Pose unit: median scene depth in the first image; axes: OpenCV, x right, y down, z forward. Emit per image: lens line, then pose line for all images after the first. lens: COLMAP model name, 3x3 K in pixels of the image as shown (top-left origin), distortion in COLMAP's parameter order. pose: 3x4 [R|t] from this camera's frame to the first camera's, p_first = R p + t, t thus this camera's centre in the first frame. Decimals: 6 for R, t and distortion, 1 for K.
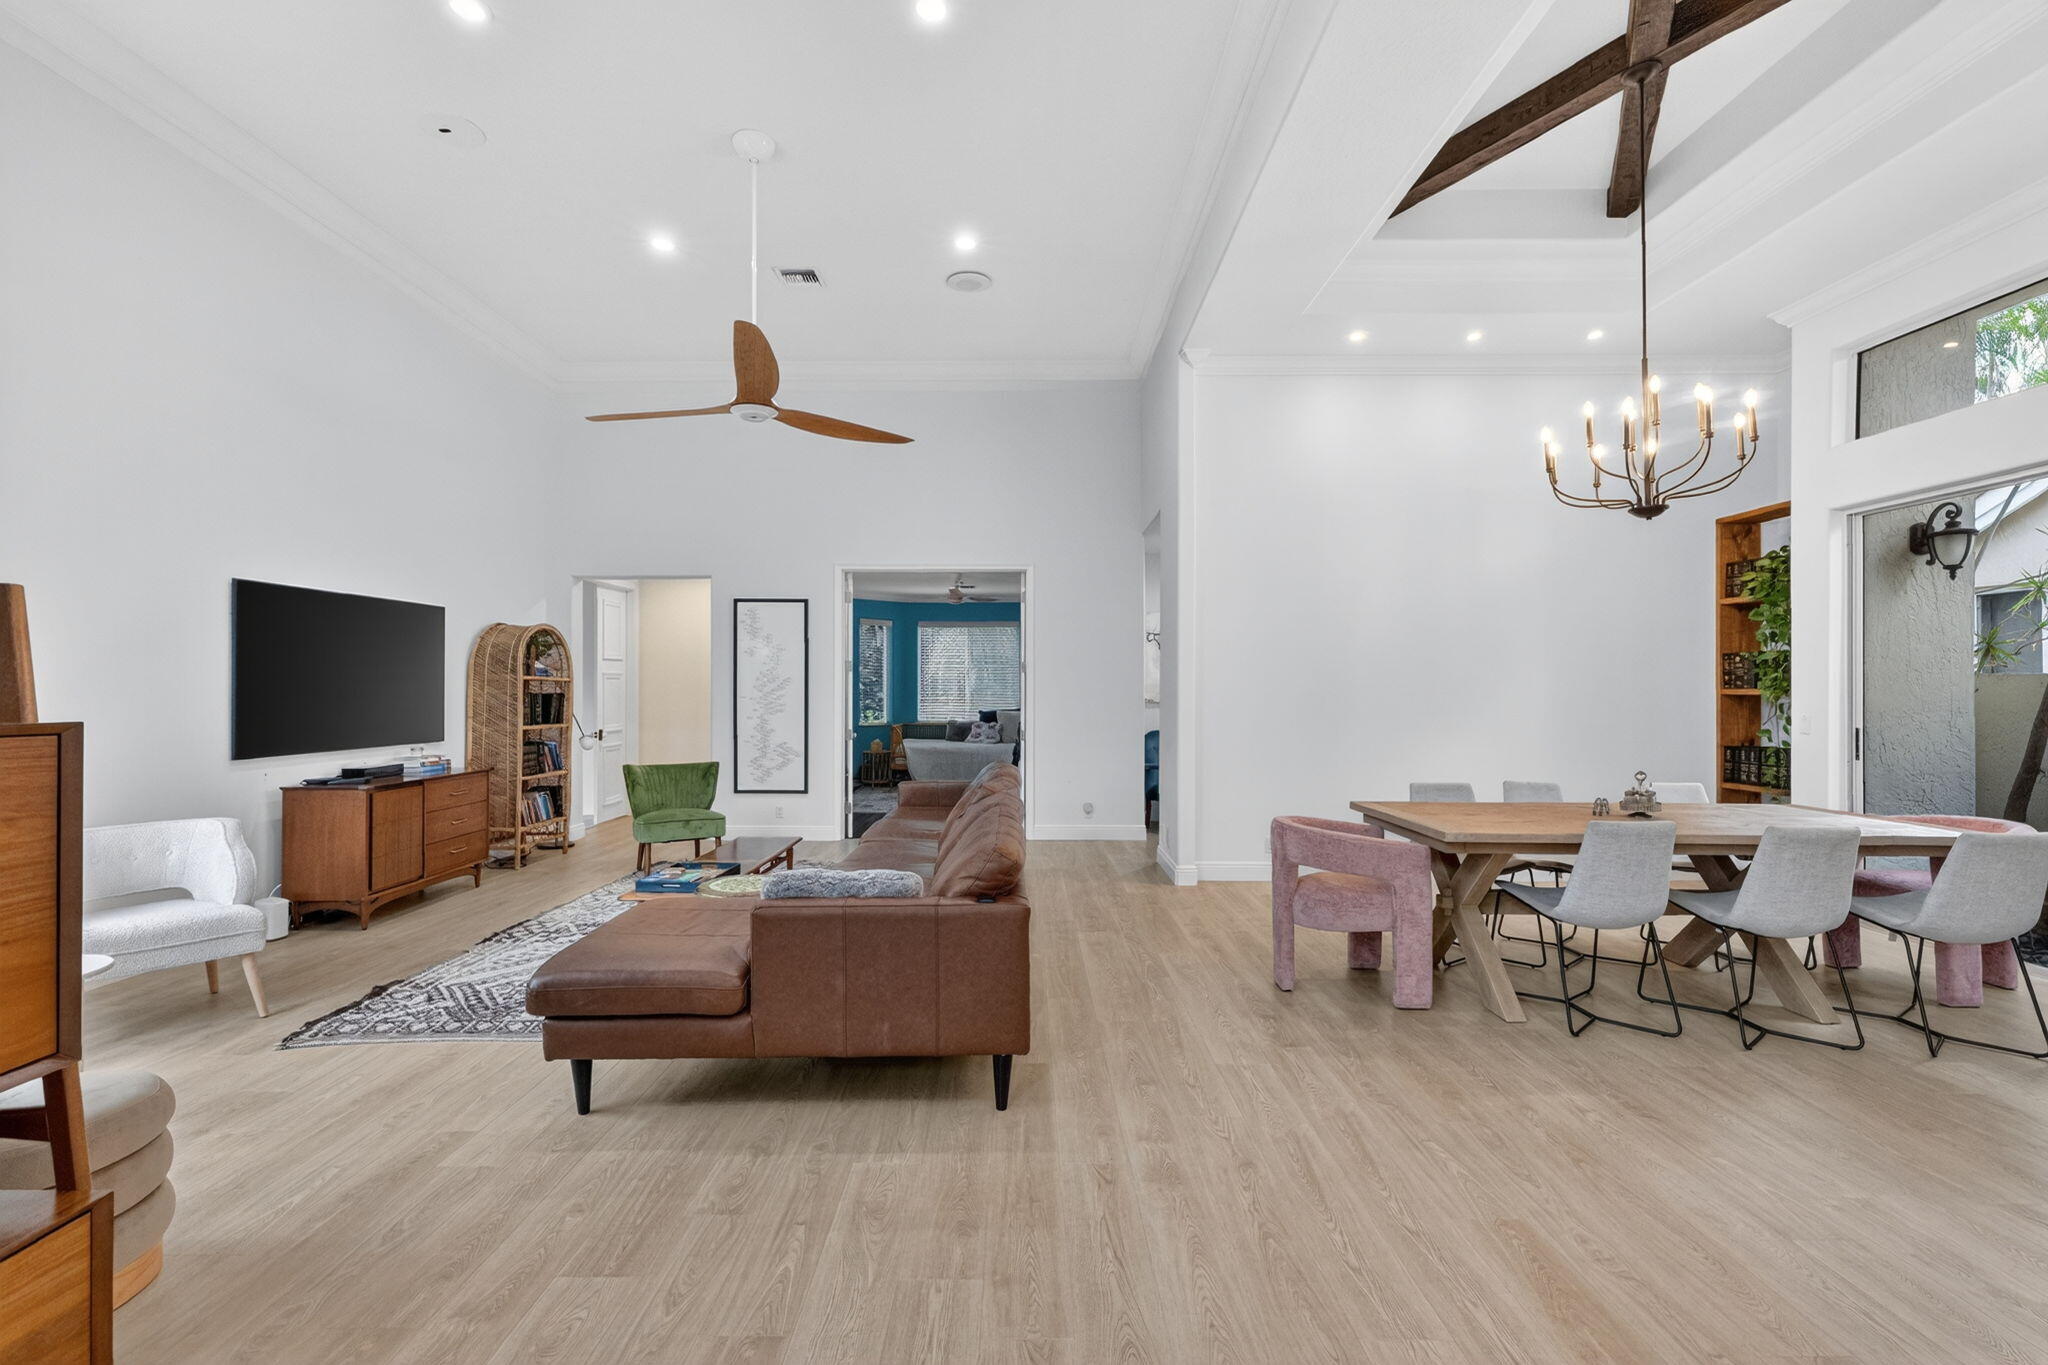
lens RADIAL K [[886.8, 0, 1027.1], [0, 886.8, 683.5], [0, 0, 1]] dist [-0.002299, 0.000584]
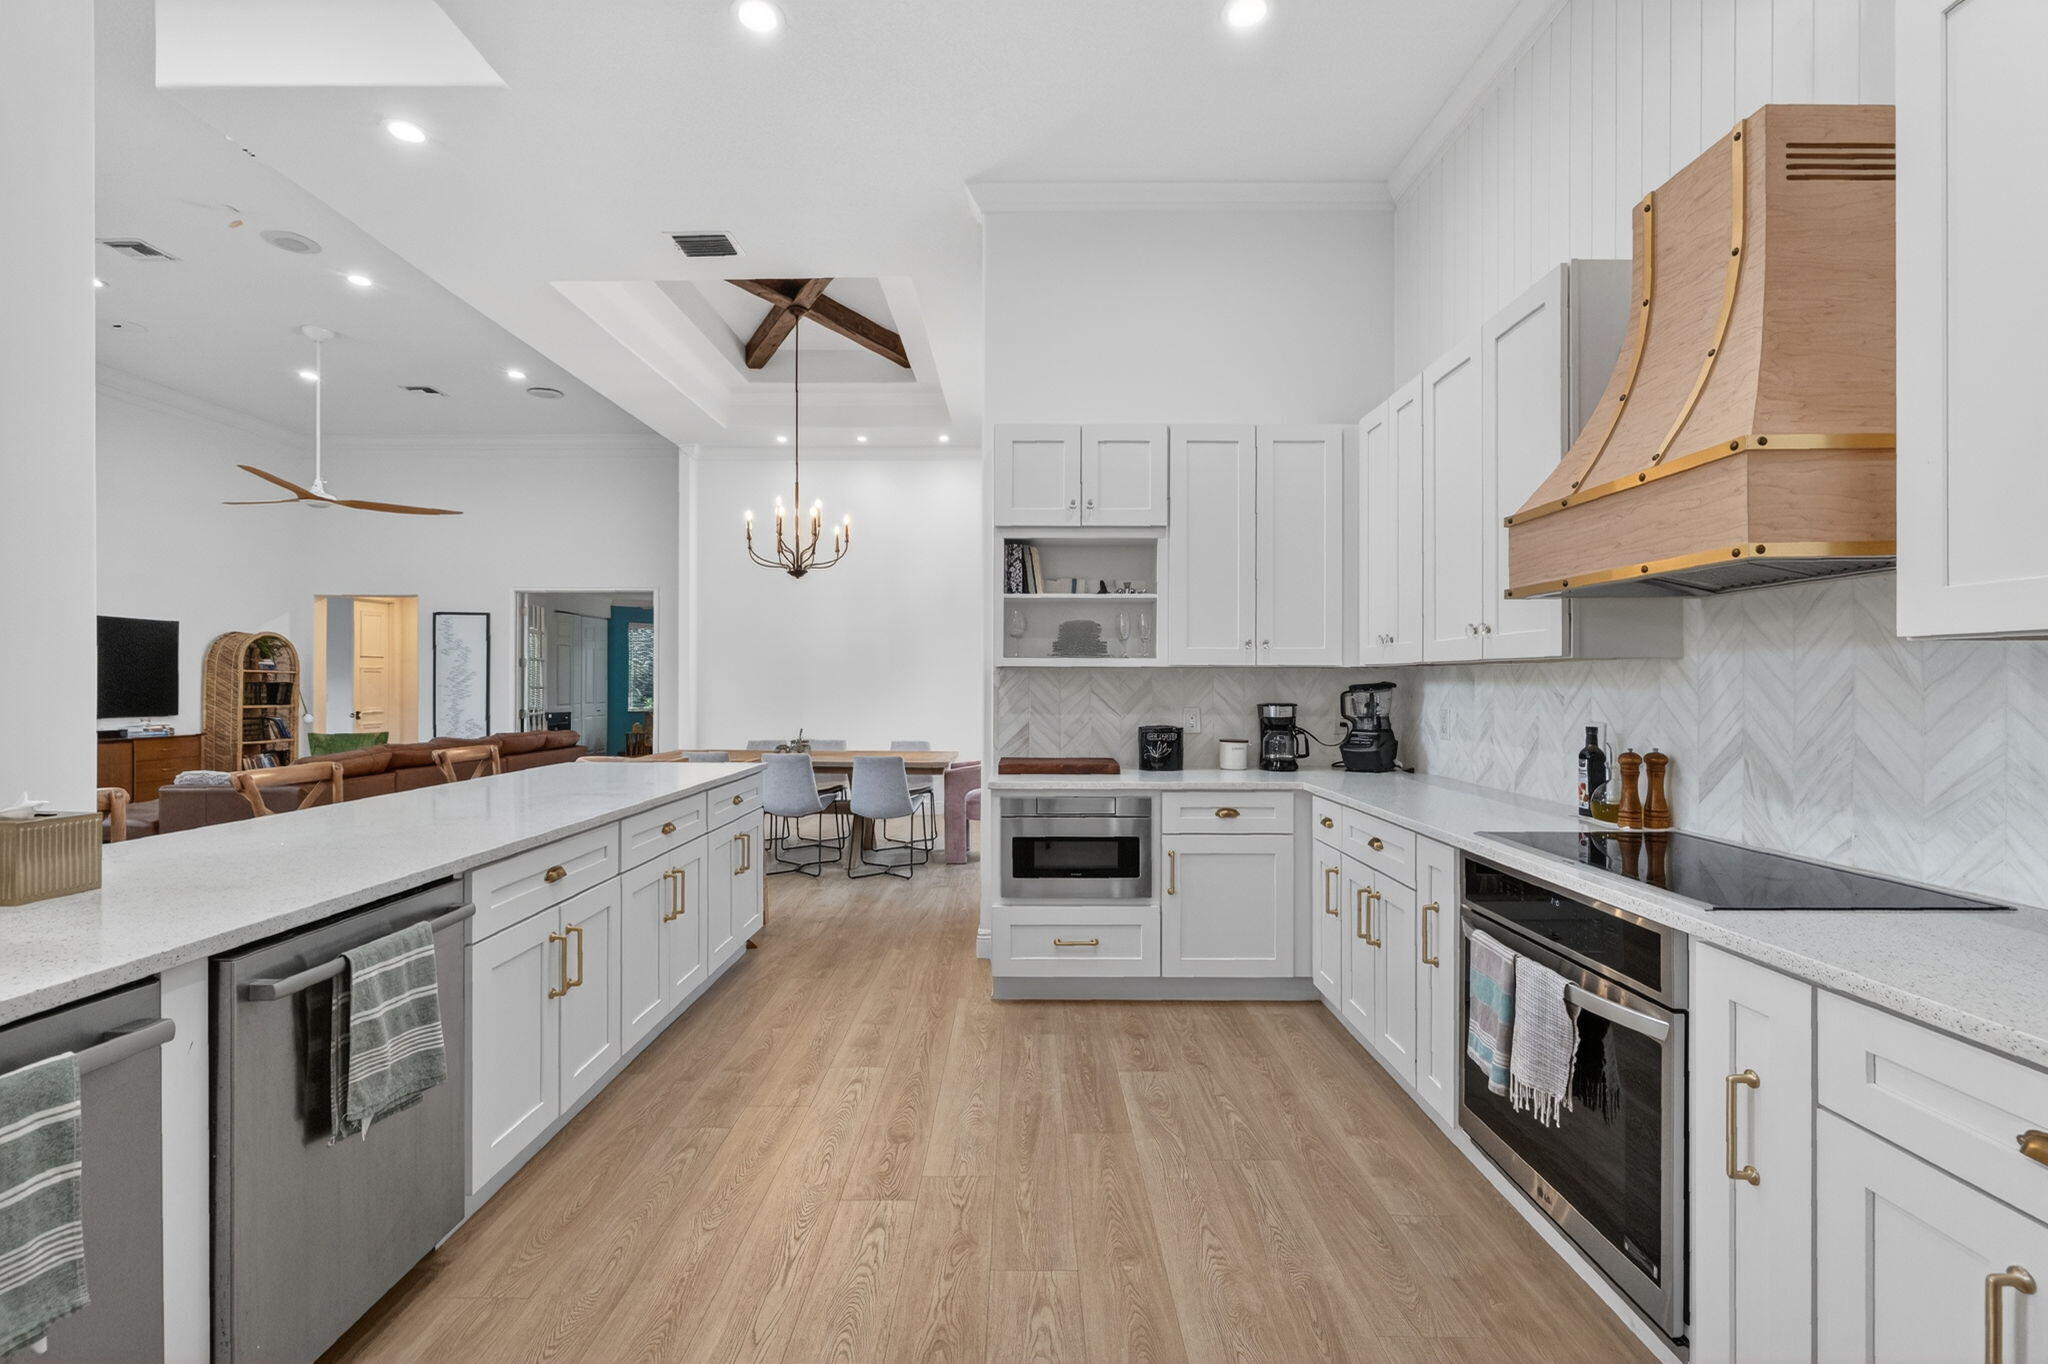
lens RADIAL K [[886.8, 0, 1018.9], [0, 886.8, 689.3], [0, 0, 1]] dist [-0.002299, 0.000584]
pose [[0.999988, 0.002746, -0.003983, 0.771110], [-0.002699, 0.999928, 0.011726, 0.003319], [0.004015, -0.011715, 0.999923, -0.466478]]
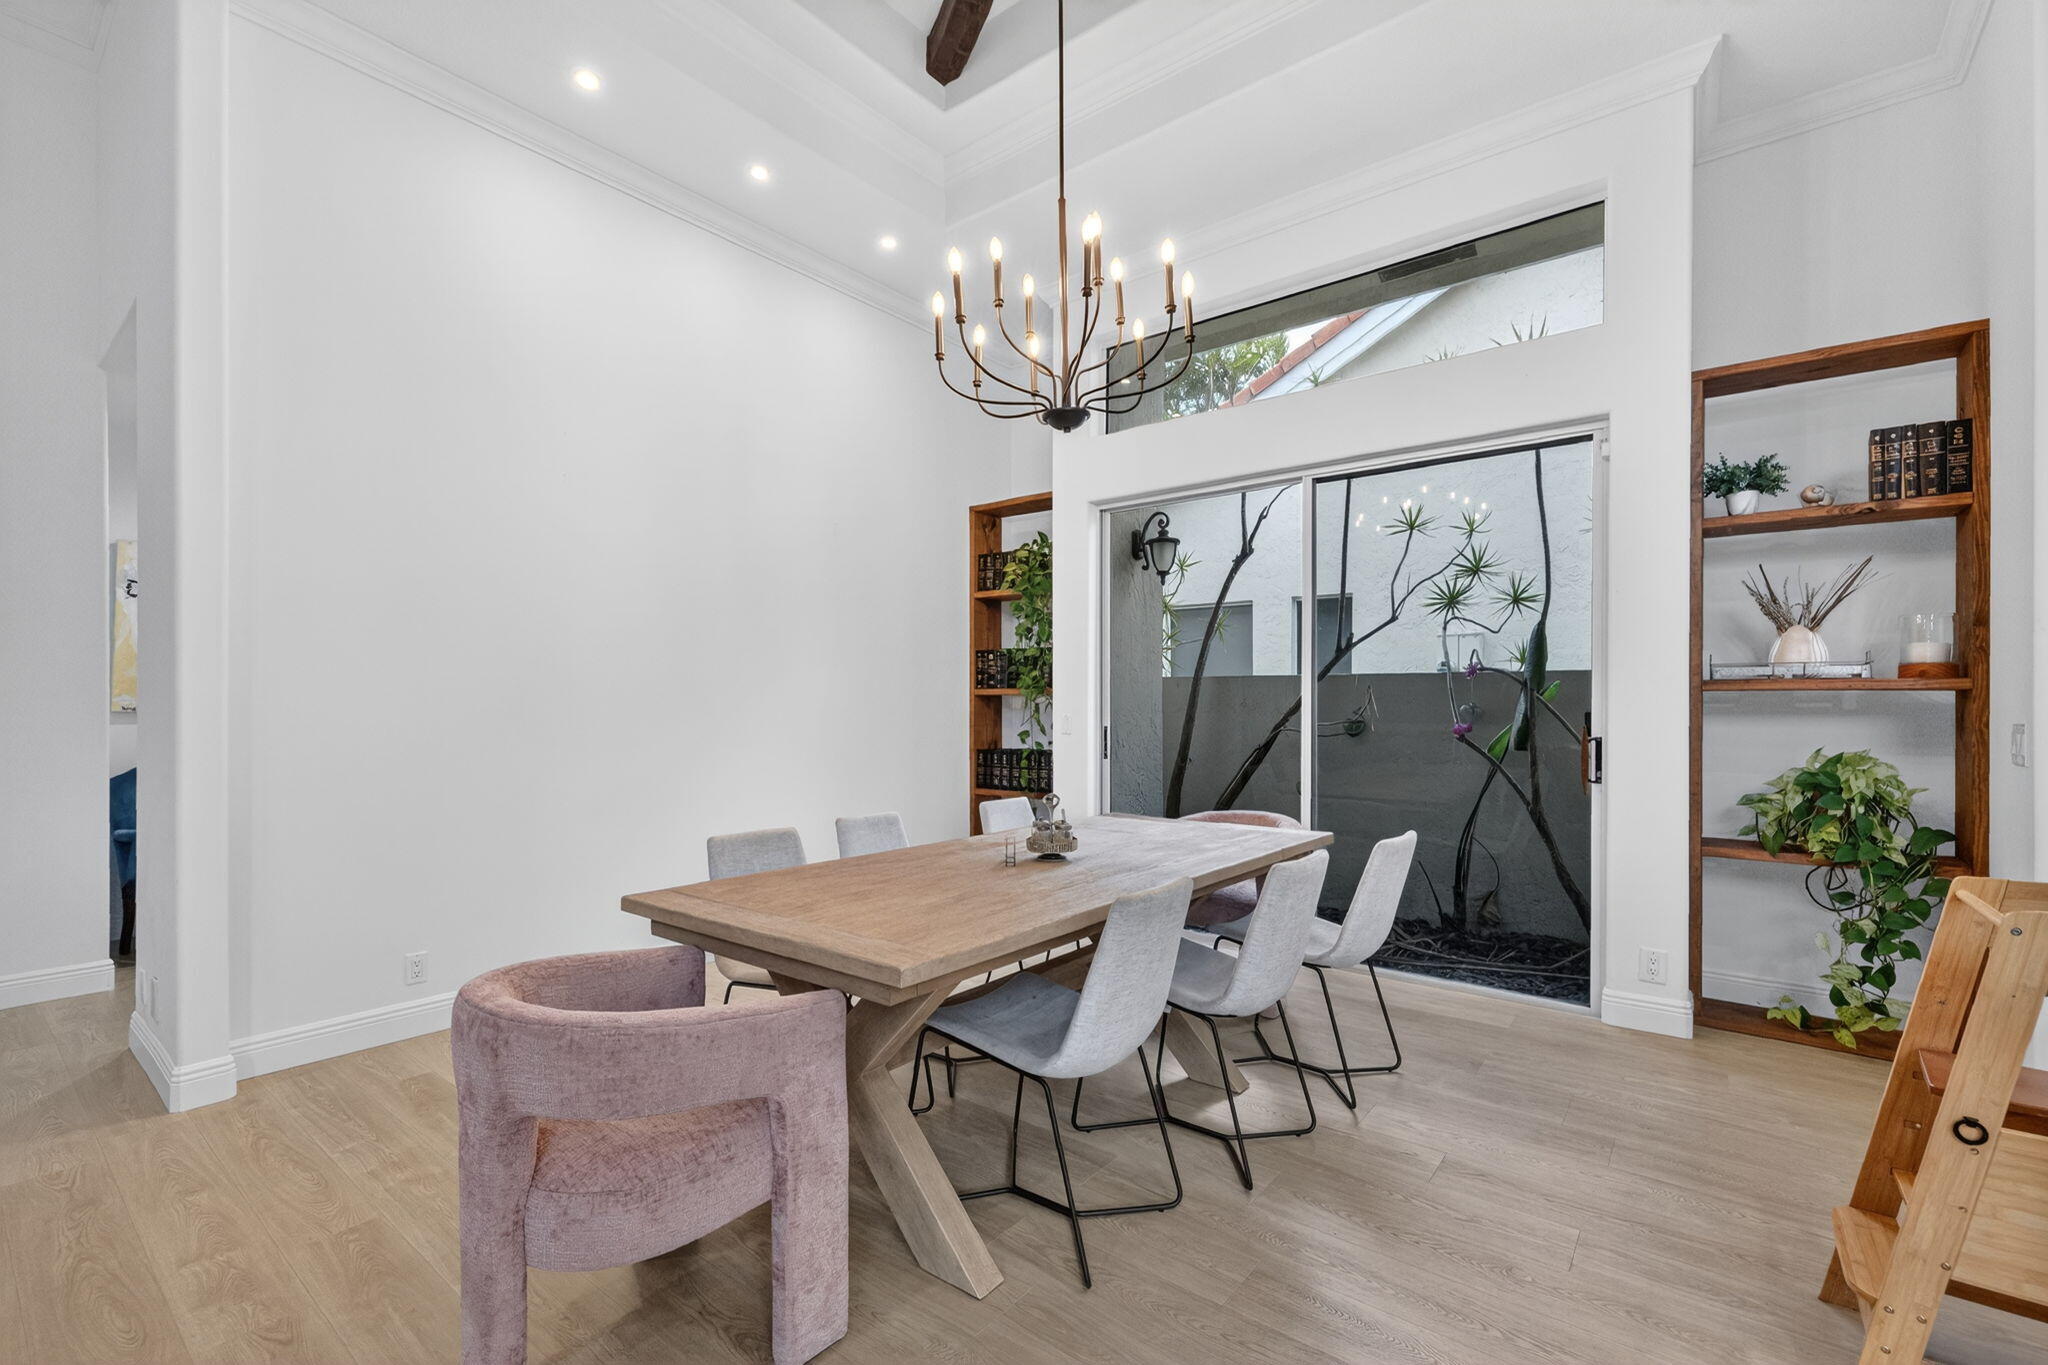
lens RADIAL K [[886.8, 0, 1019.3], [0, 886.8, 706.2], [0, 0, 1]] dist [-0.002299, 0.000584]
pose [[0.628338, -0.005704, 0.777920, 0.090830], [-0.003789, 0.999939, 0.010392, 0.015230], [-0.777931, -0.009477, 0.628278, 0.393418]]
